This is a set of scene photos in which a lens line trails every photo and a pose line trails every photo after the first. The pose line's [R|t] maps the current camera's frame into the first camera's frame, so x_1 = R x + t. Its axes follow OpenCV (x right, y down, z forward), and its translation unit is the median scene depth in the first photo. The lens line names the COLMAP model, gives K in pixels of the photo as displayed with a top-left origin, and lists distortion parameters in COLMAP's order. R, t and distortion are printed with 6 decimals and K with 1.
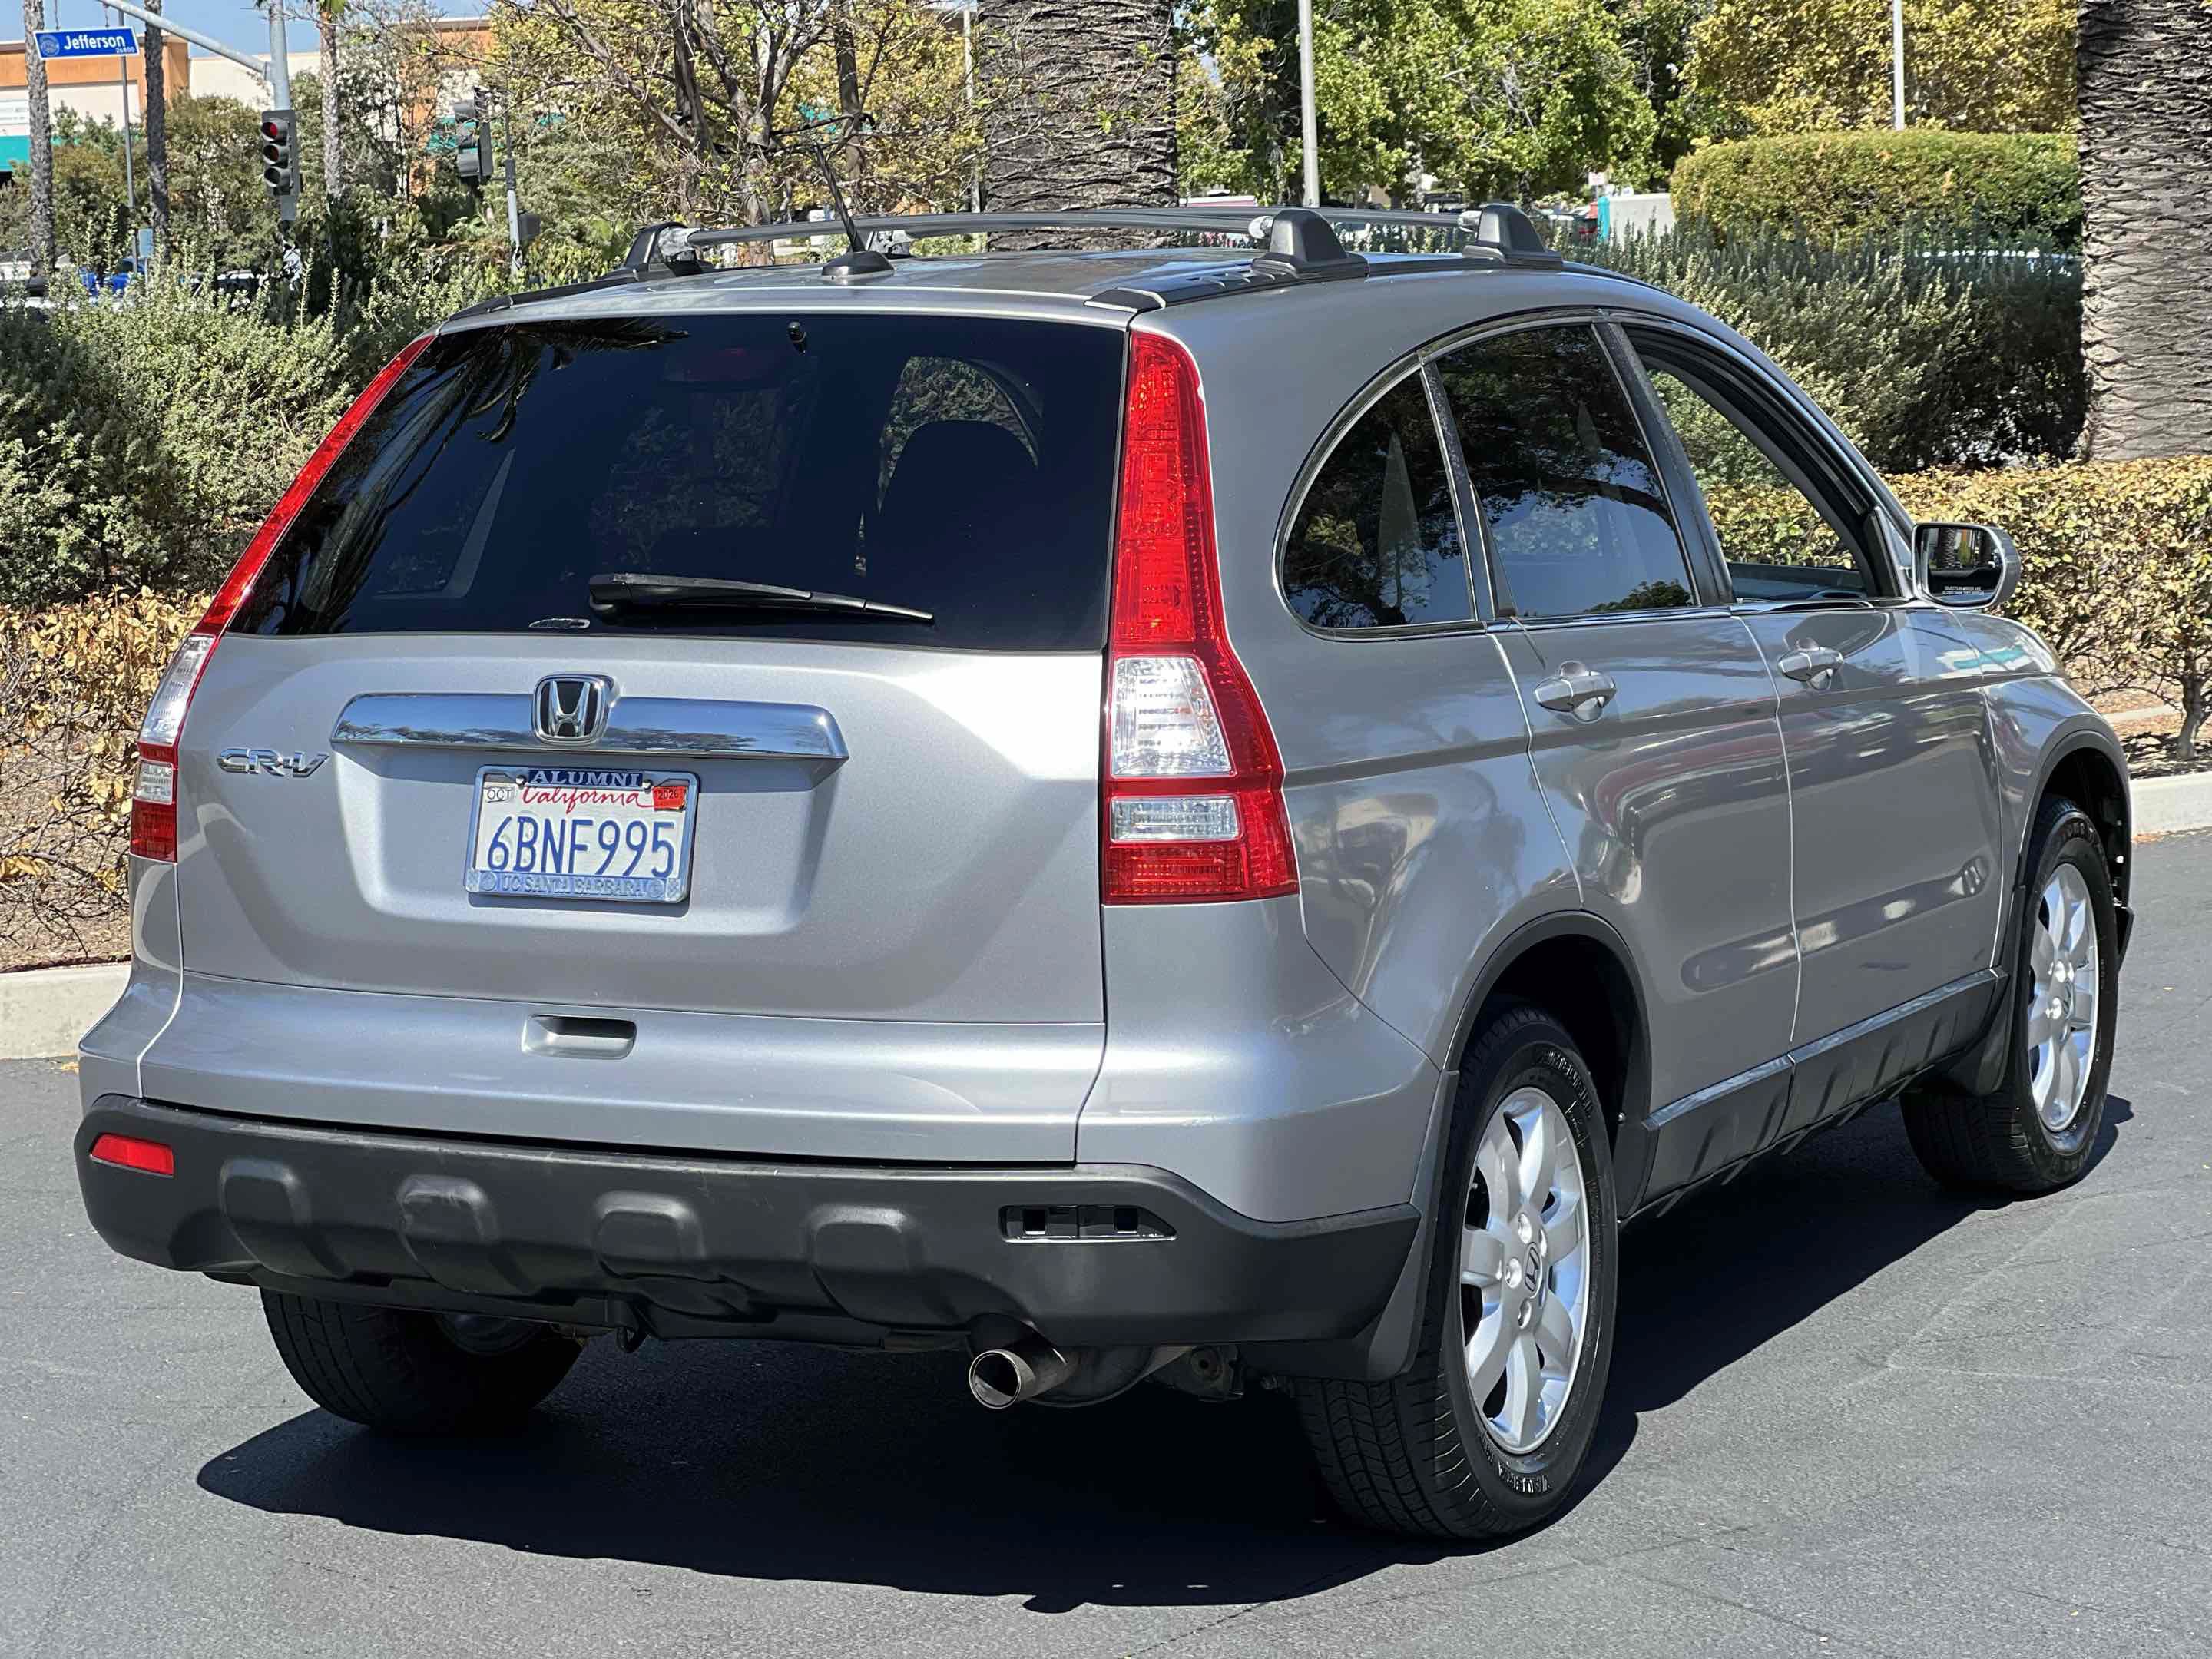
lens RADIAL K [[4910.1, 0, 1104.8], [0, 4910.1, 710.8], [0, 0, 1]] dist [-0.033004, 3.147433]
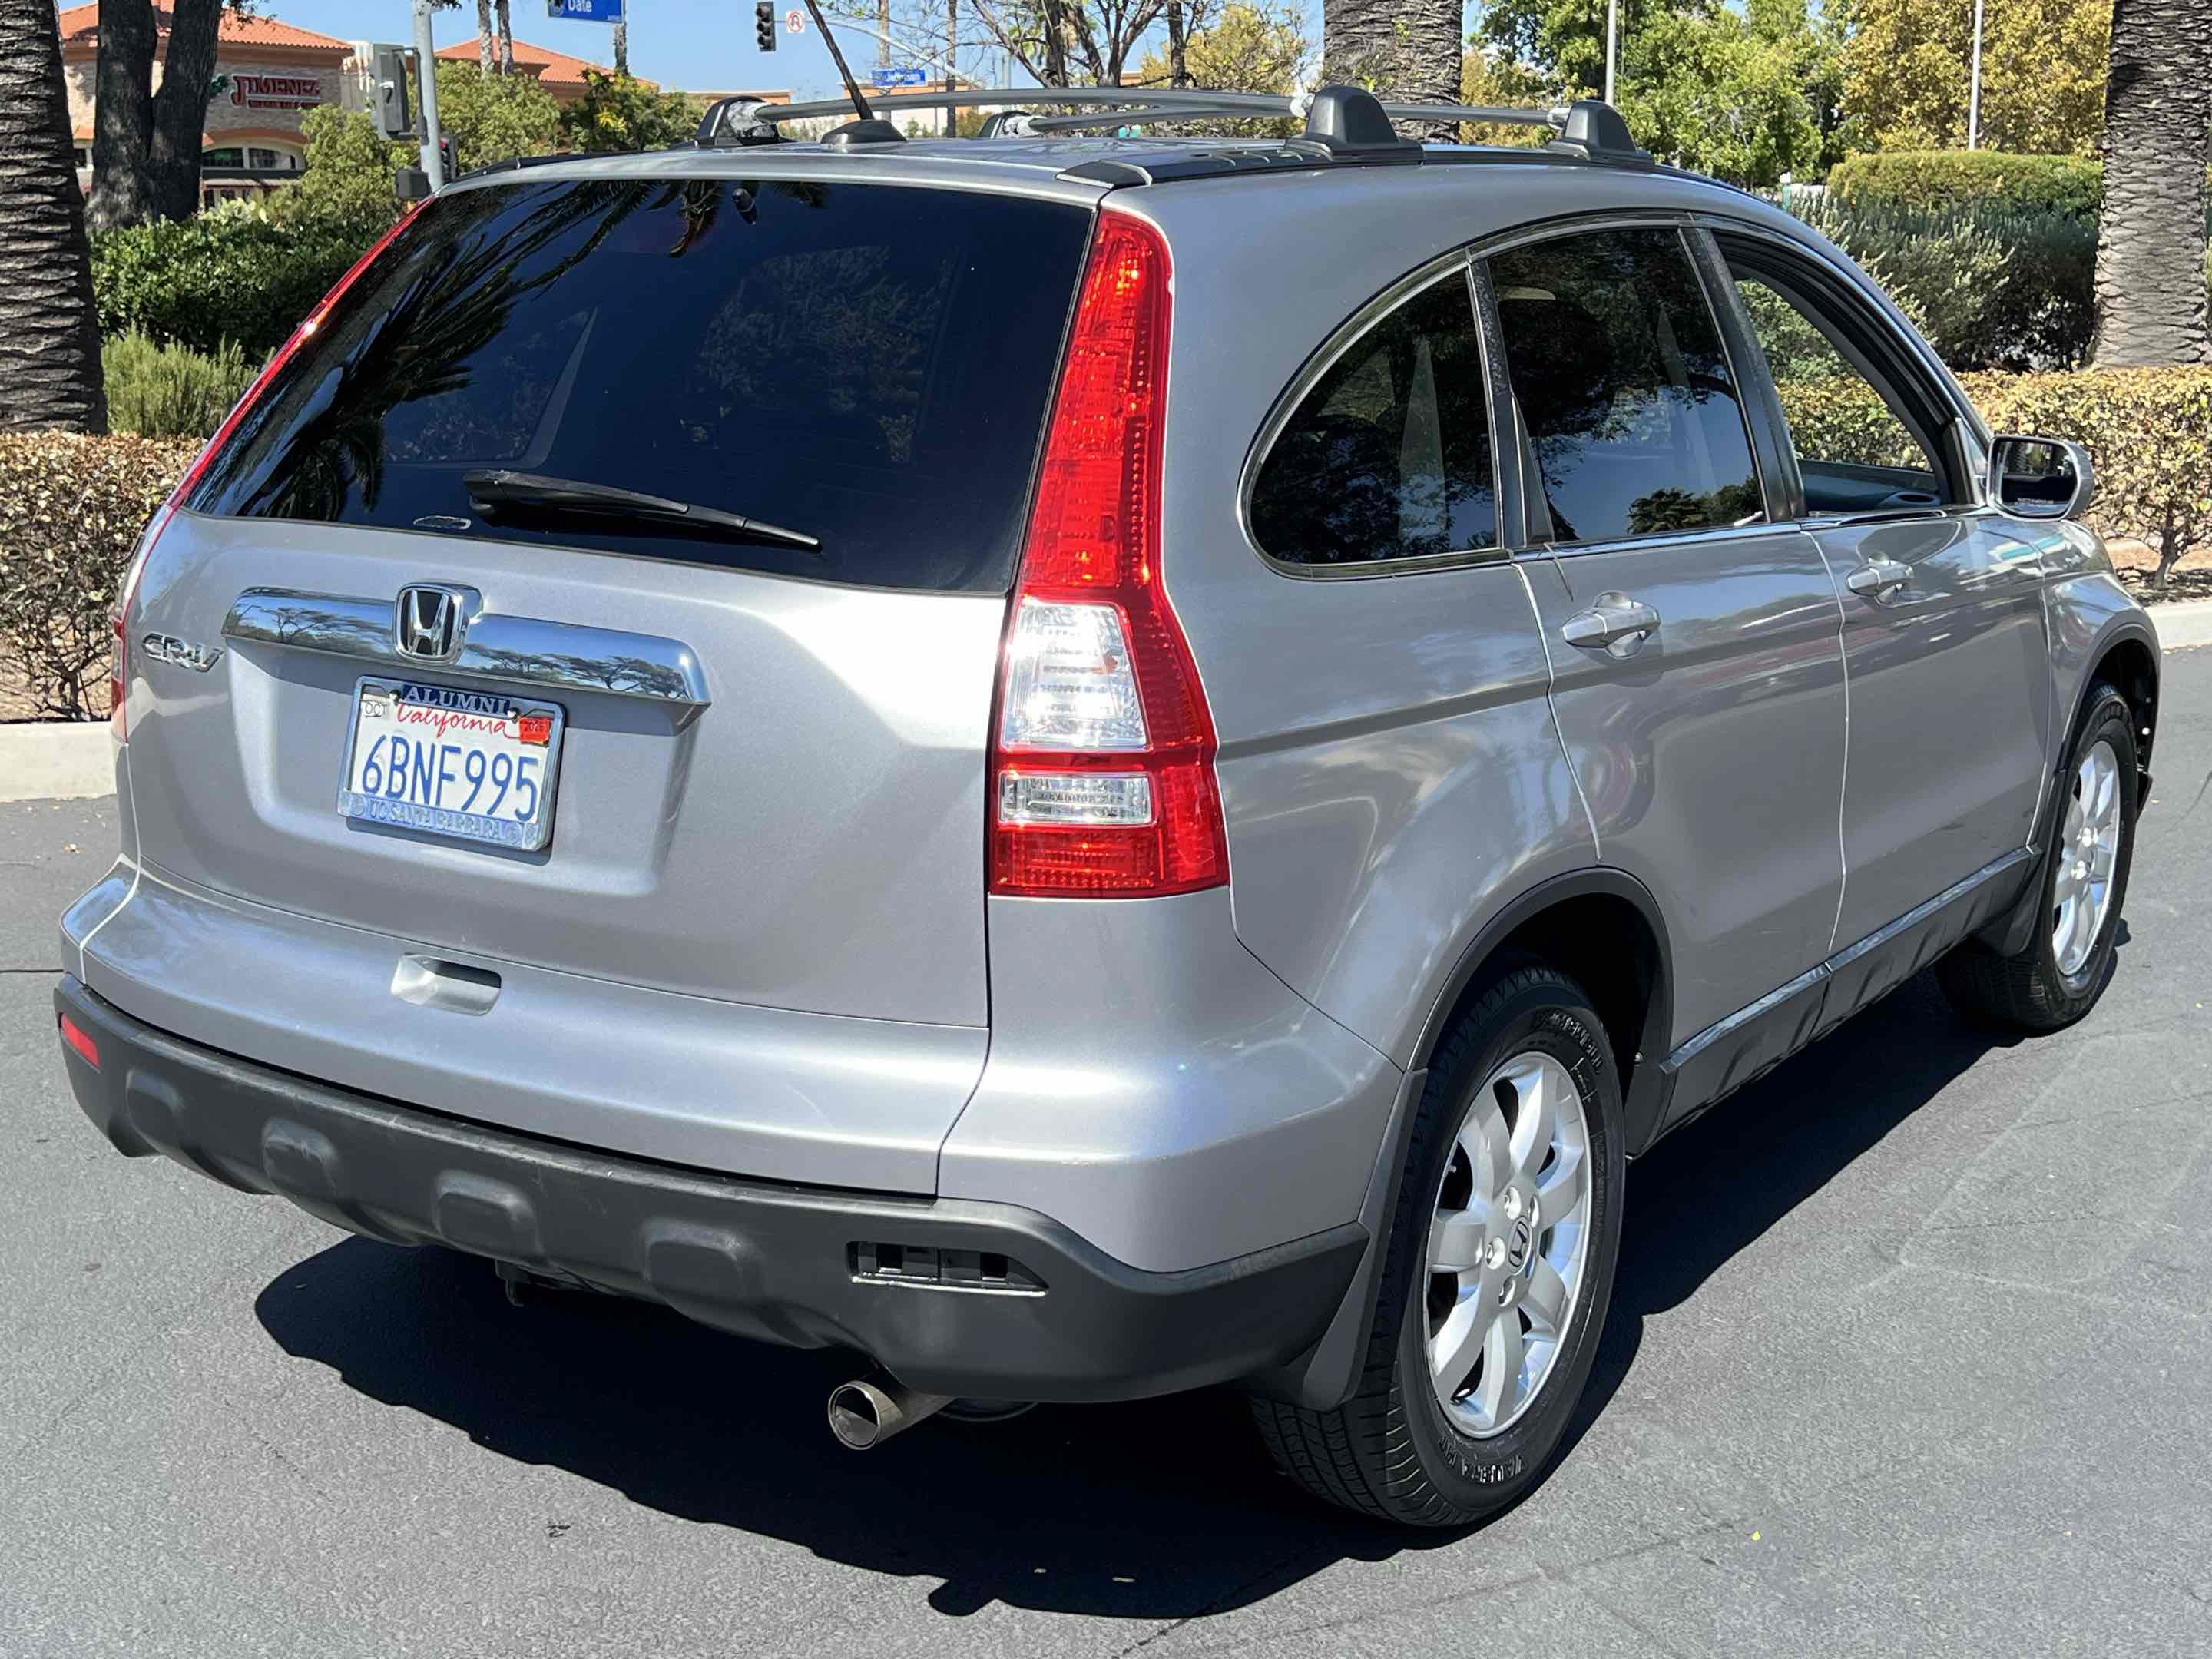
lens RADIAL K [[2687.5, 0, 1108.7], [0, 2687.5, 844.5], [0, 0, 1]] dist [0.145913, -0.390783]
pose [[0.990121, 0.057986, -0.127661, 0.068855], [-0.040160, 0.989614, 0.138028, -0.029766], [0.134339, -0.131538, 0.982166, 0.476657]]
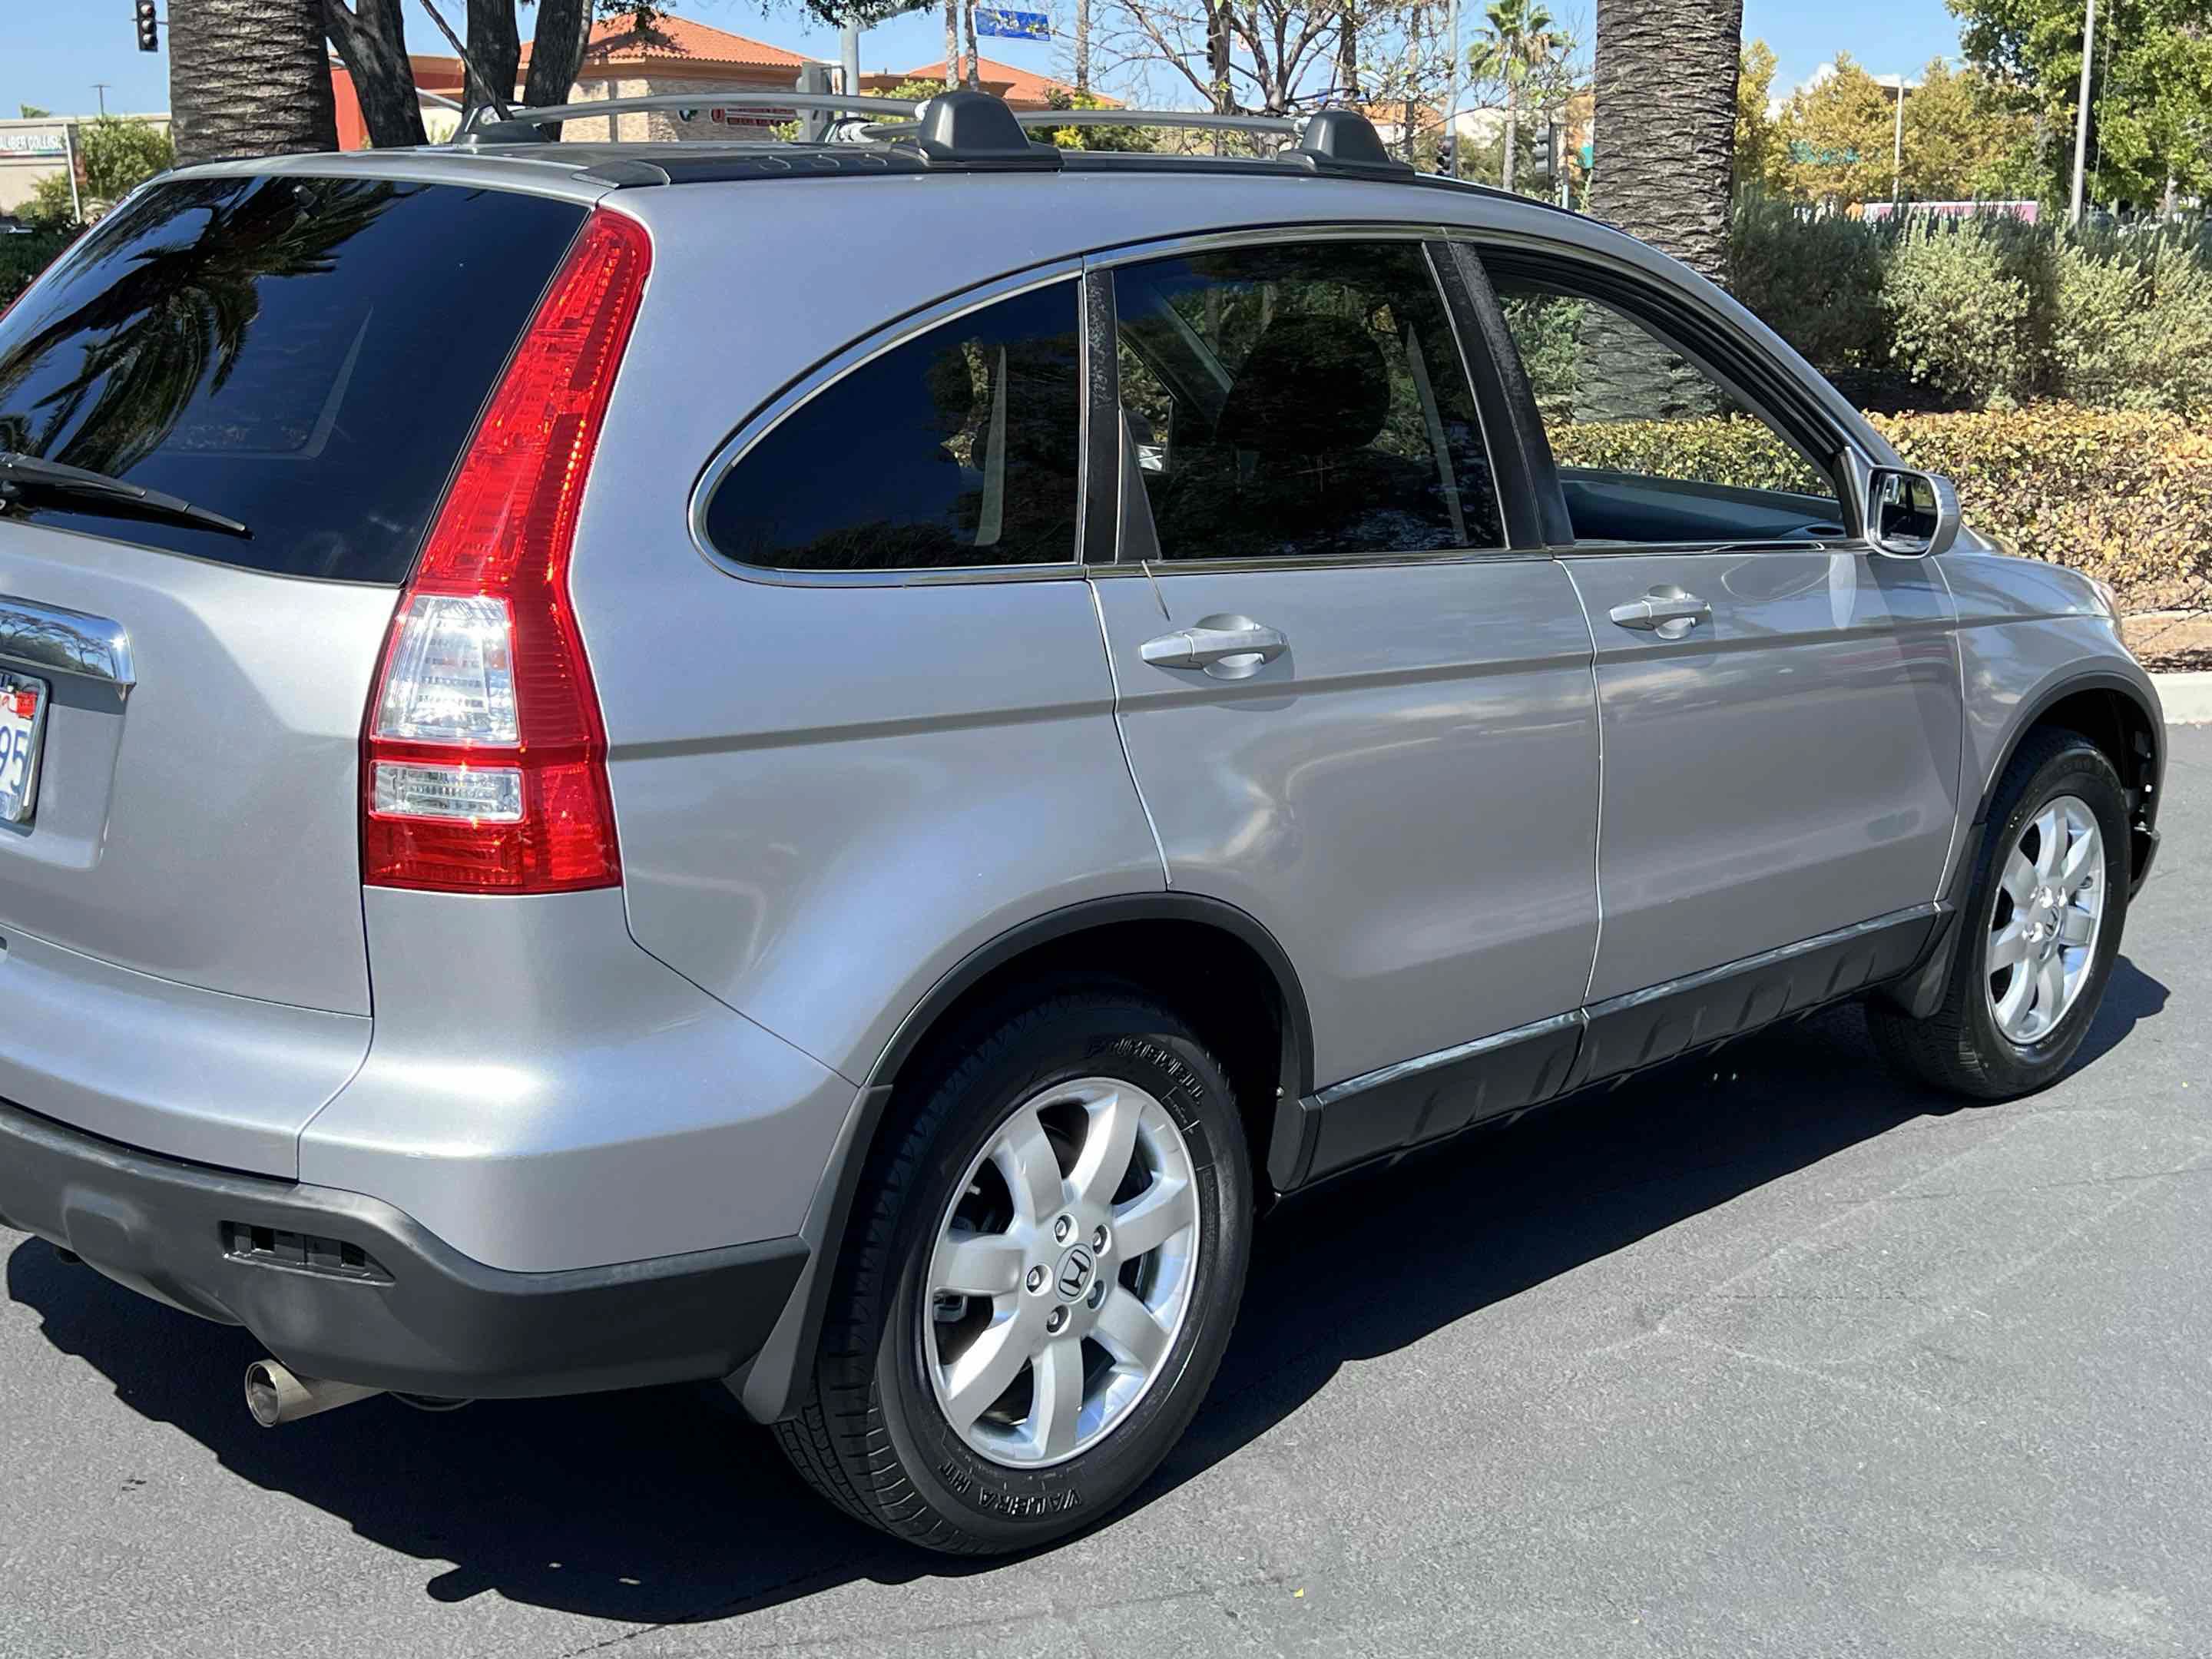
lens RADIAL K [[2687.5, 0, 1108.7], [0, 2687.5, 844.5], [0, 0, 1]] dist [0.145913, -0.390783]
pose [[0.952603, 0.103095, -0.286215, 0.223411], [-0.064670, 0.987949, 0.140621, -0.036436], [0.297264, -0.115447, 0.947790, 0.516612]]
